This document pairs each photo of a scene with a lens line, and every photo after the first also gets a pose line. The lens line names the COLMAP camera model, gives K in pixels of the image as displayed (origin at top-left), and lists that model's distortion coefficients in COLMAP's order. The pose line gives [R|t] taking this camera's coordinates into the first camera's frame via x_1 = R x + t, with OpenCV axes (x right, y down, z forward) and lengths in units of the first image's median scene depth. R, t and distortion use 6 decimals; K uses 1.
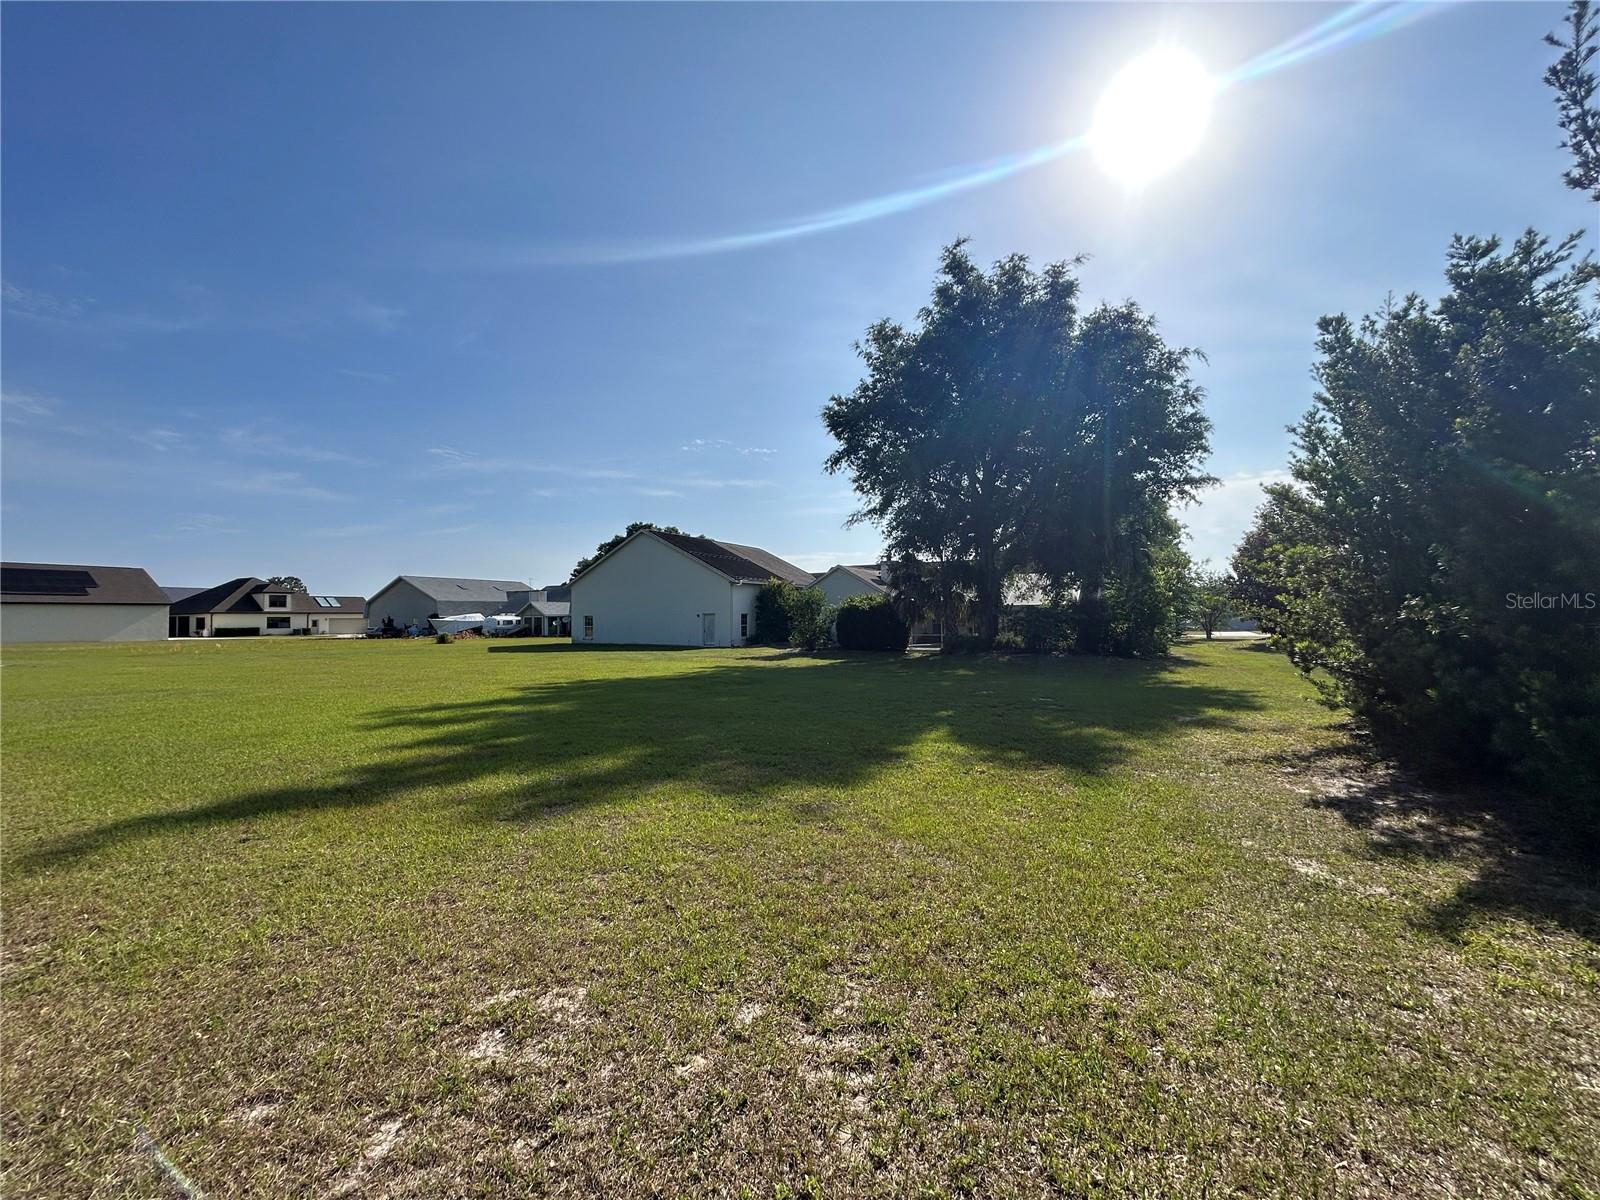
lens RADIAL K [[641.3, 0, 801.2], [0, 641.3, 601.3], [0, 0, 1]] dist [0.002615, -0.000040]
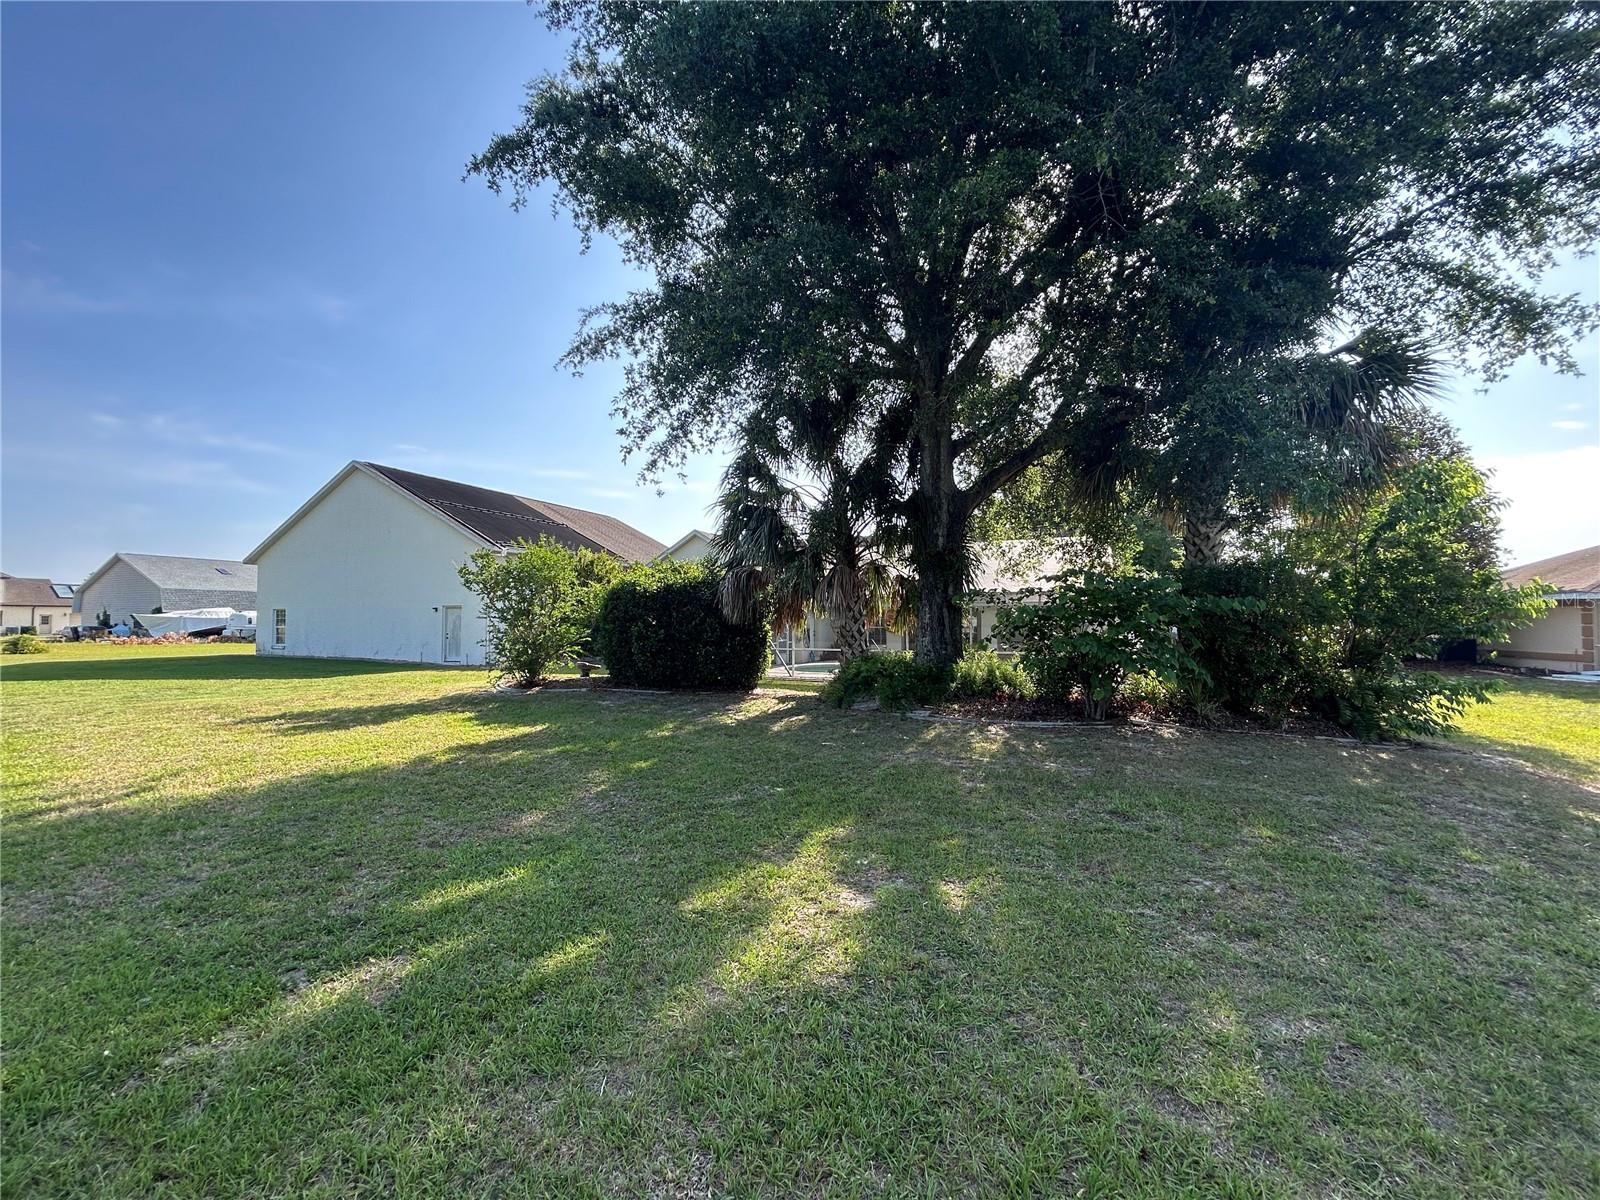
lens RADIAL K [[641.3, 0, 798.8], [0, 641.3, 598.5], [0, 0, 1]] dist [0.002615, -0.000040]
pose [[0.996725, 0.012253, 0.079936, 0.073538], [-0.011534, 0.999889, -0.009456, 0.008815], [-0.080043, 0.008503, 0.996755, 0.259306]]
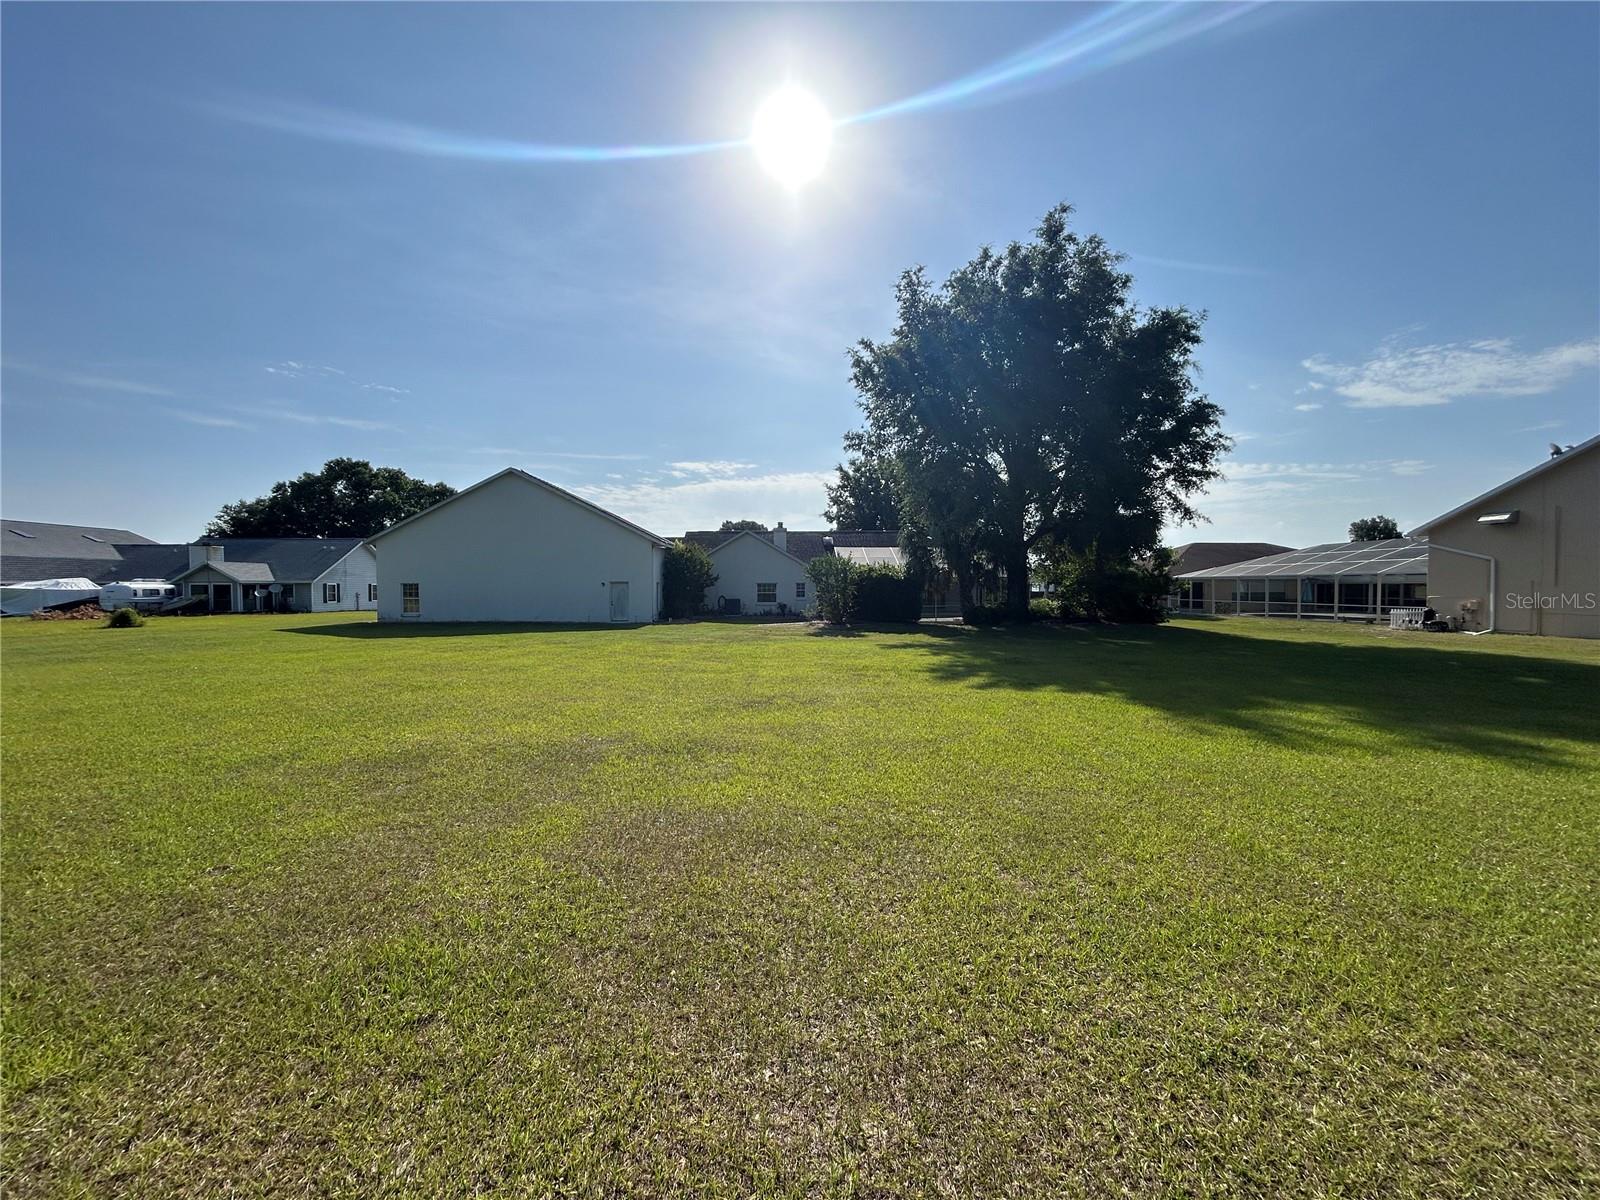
lens RADIAL K [[641.3, 0, 791.5], [0, 641.3, 598.1], [0, 0, 1]] dist [0.002615, -0.000040]
pose [[0.870206, -0.002560, 0.492682, -0.224438], [-0.017063, 0.999230, 0.035328, 0.004789], [-0.492393, -0.039149, 0.869492, 0.119473]]
